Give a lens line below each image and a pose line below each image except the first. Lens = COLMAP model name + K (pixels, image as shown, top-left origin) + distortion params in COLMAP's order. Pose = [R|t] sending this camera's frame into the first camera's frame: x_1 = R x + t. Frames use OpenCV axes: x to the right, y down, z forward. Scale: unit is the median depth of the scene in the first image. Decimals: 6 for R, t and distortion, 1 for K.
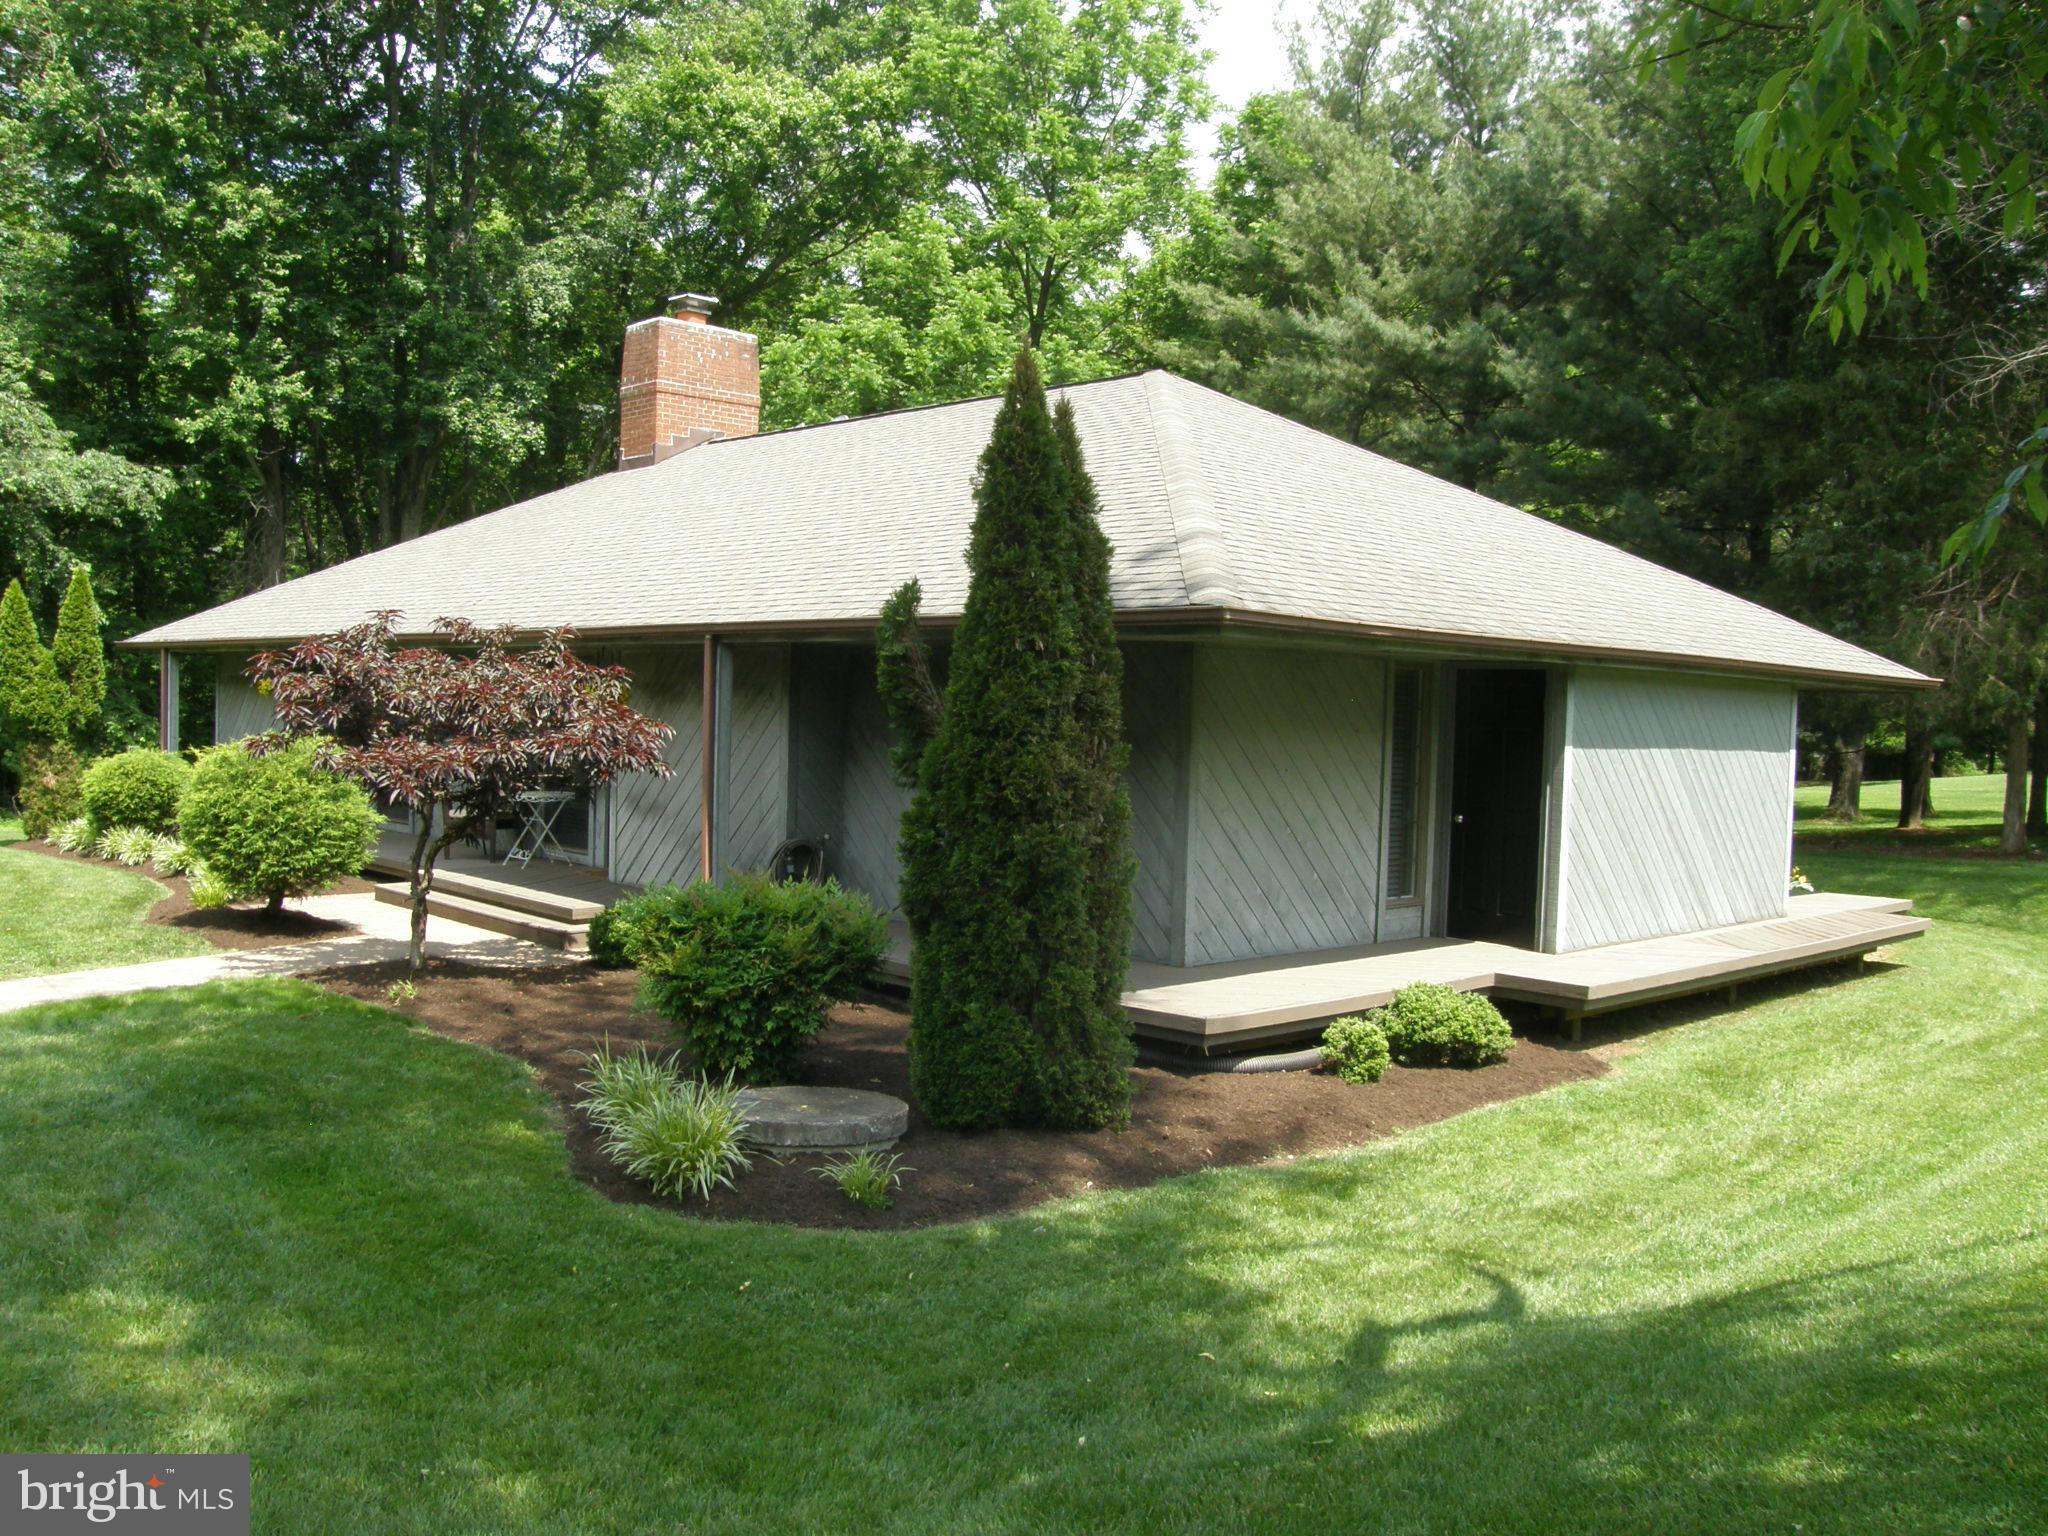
lens RADIAL K [[1735.7, 0, 1053.3], [0, 1735.7, 765.9], [0, 0, 1]] dist [-0.157916, 0.124229]
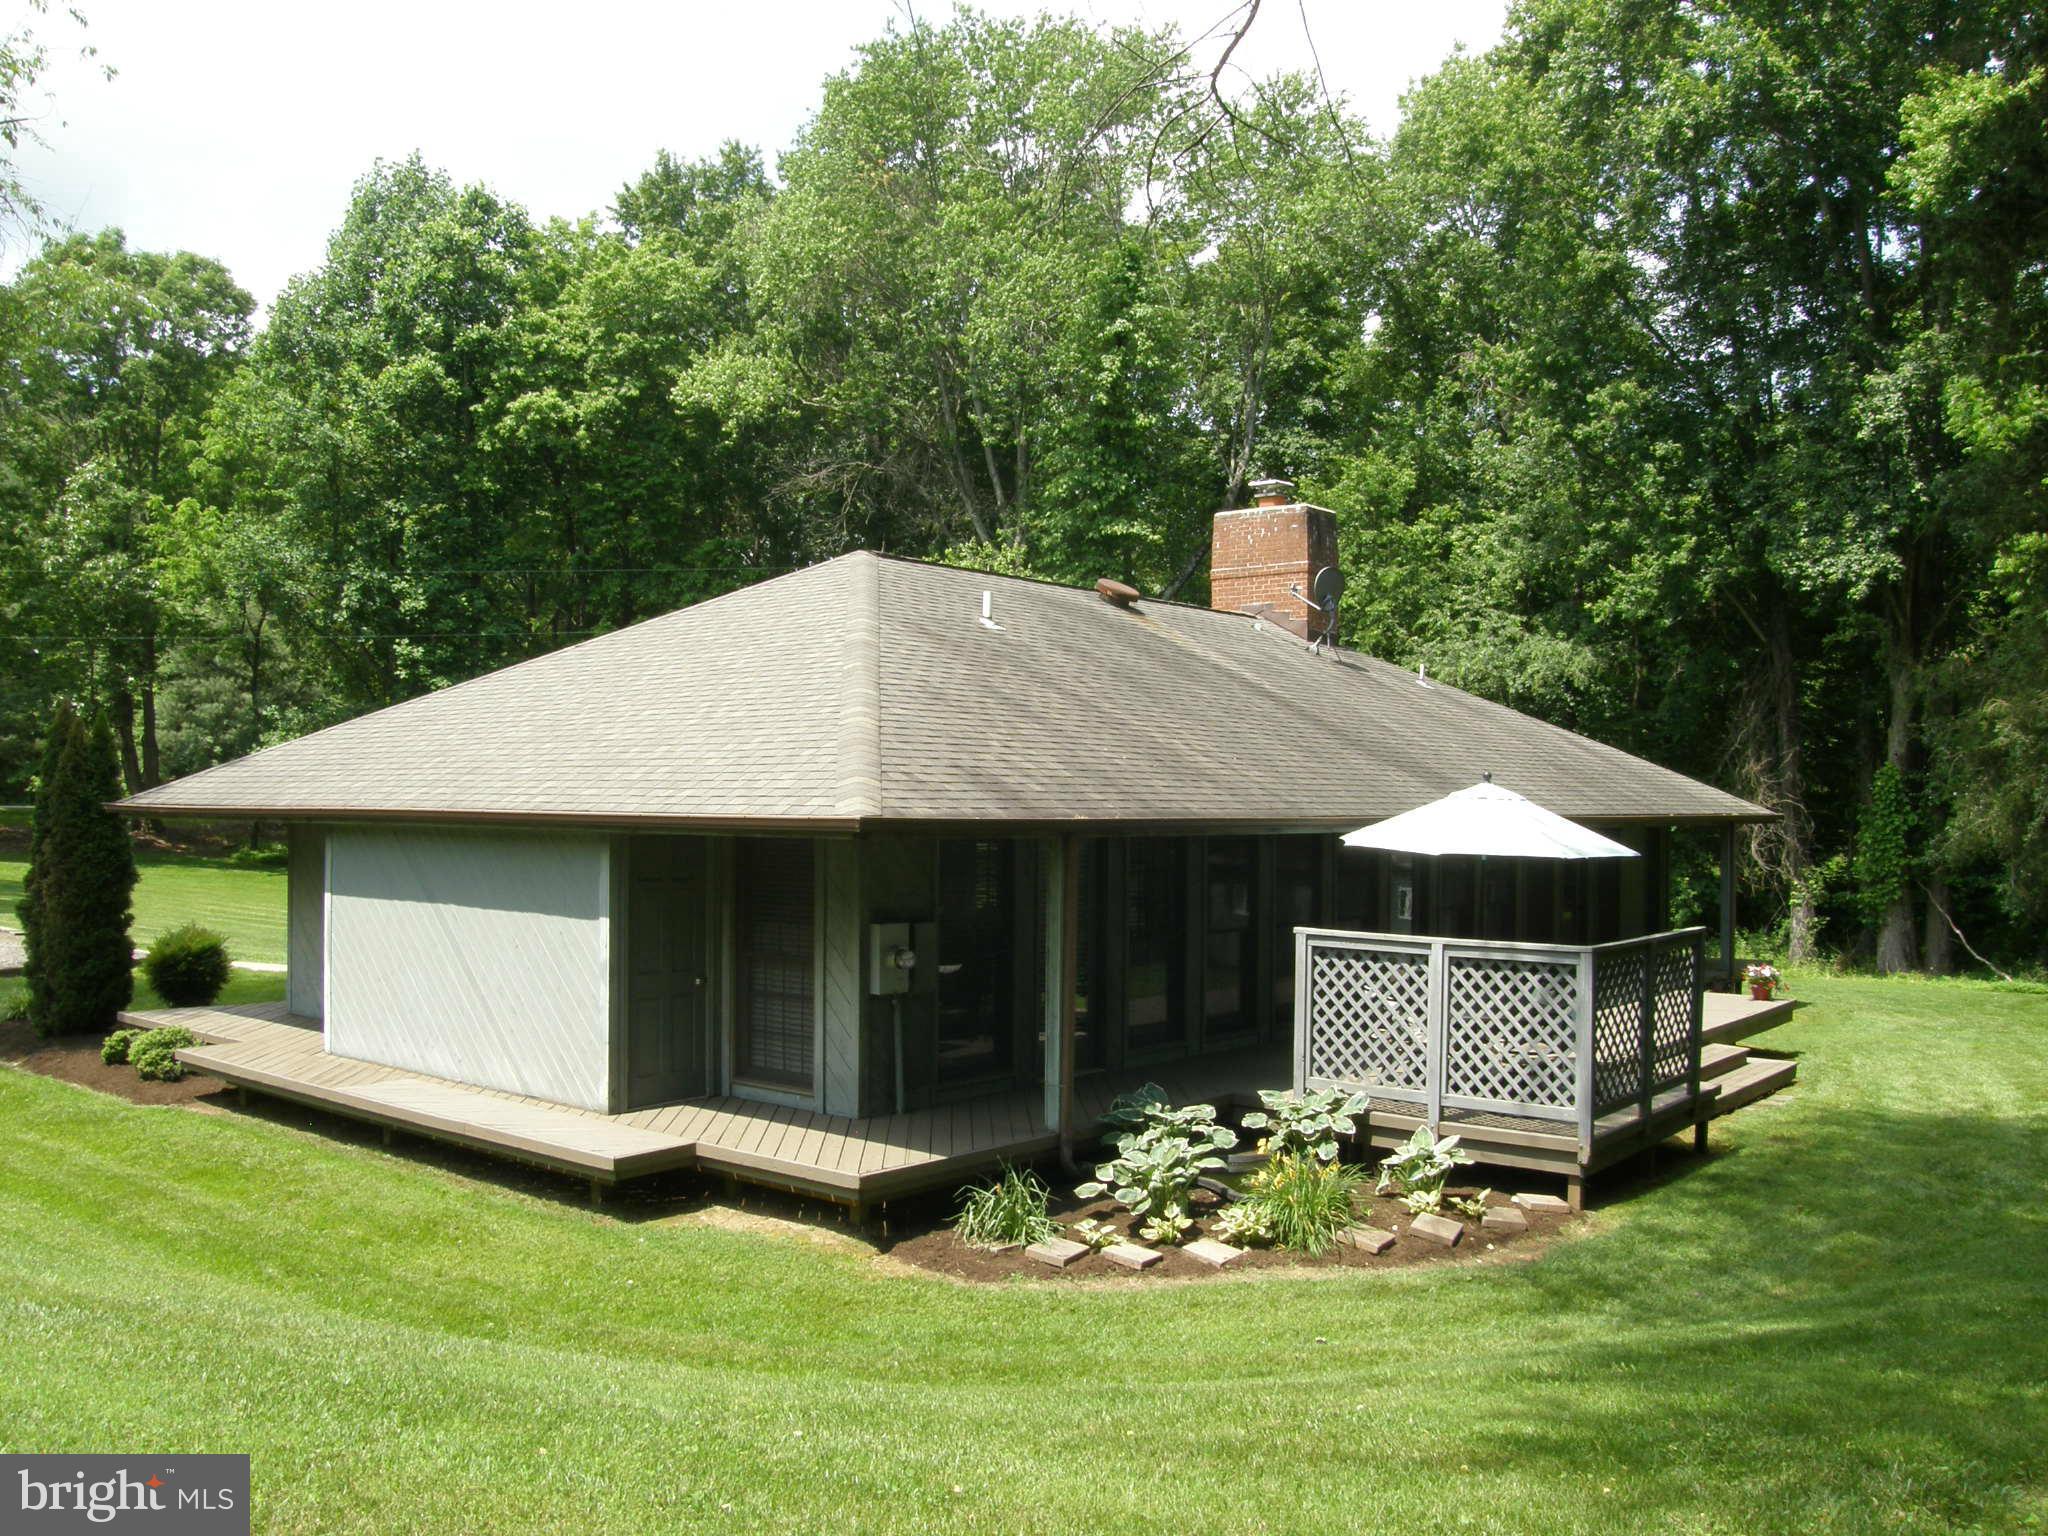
lens RADIAL K [[1735.7, 0, 1053.3], [0, 1735.7, 765.9], [0, 0, 1]] dist [-0.157916, 0.124229]
pose [[0.126898, -0.039774, -0.991118, 0.602318], [-0.045362, 0.997918, -0.045854, -0.024447], [0.990878, 0.050778, 0.124829, 0.507515]]
